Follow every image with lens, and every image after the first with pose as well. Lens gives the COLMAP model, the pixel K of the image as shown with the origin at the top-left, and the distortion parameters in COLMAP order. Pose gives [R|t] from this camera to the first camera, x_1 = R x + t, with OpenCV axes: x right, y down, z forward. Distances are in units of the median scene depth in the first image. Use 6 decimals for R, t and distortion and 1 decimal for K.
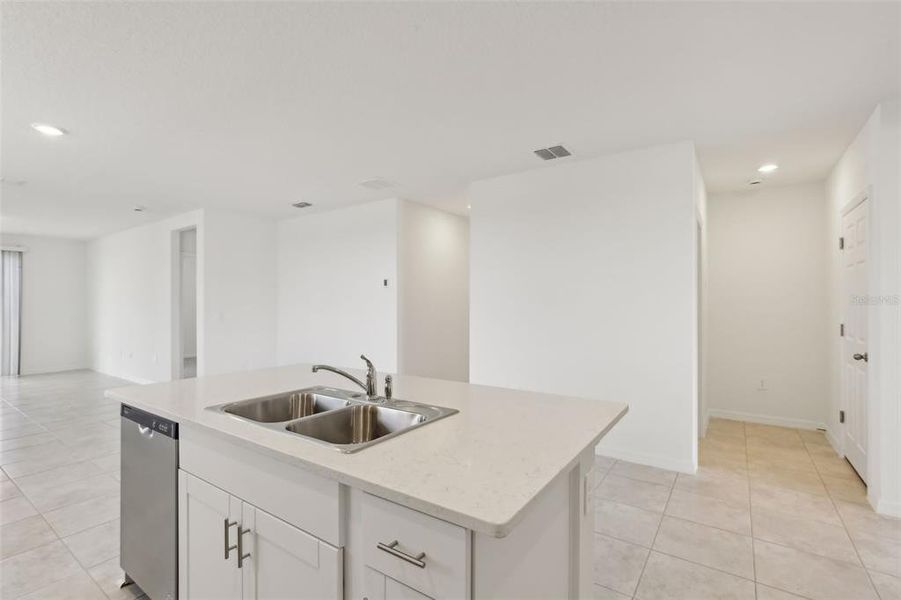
lens RADIAL K [[410.0, 0, 447.6], [0, 410.0, 300.3], [0, 0, 1]] dist [-0.011399, -0.000235]
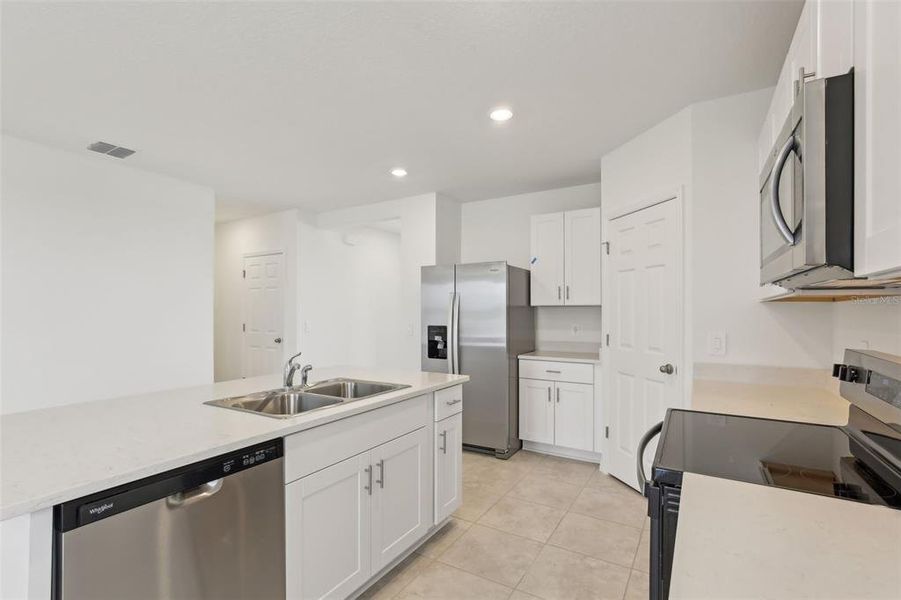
lens RADIAL K [[410.0, 0, 454.6], [0, 410.0, 306.0], [0, 0, 1]] dist [-0.011399, -0.000235]
pose [[-0.064409, 0.013411, 0.997833, -0.411708], [-0.003546, 0.999900, -0.013668, 0.003358], [-0.997917, -0.004419, -0.064355, 0.159130]]
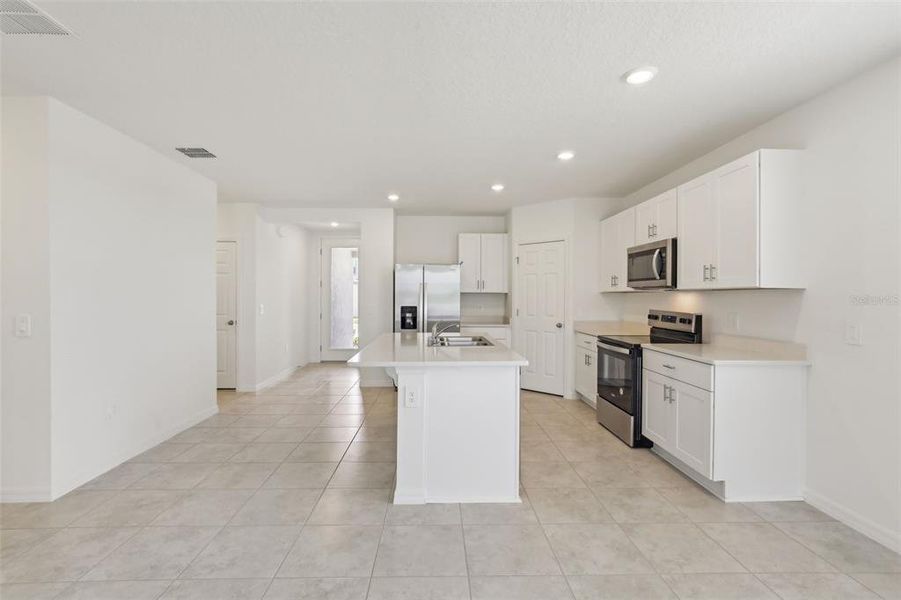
lens RADIAL K [[410.0, 0, 450.2], [0, 410.0, 299.1], [0, 0, 1]] dist [-0.011399, -0.000235]
pose [[-0.592799, -0.008149, 0.805309, -0.566330], [-0.006666, 0.999964, 0.005212, 0.004090], [-0.805323, -0.002278, -0.592832, 0.630622]]
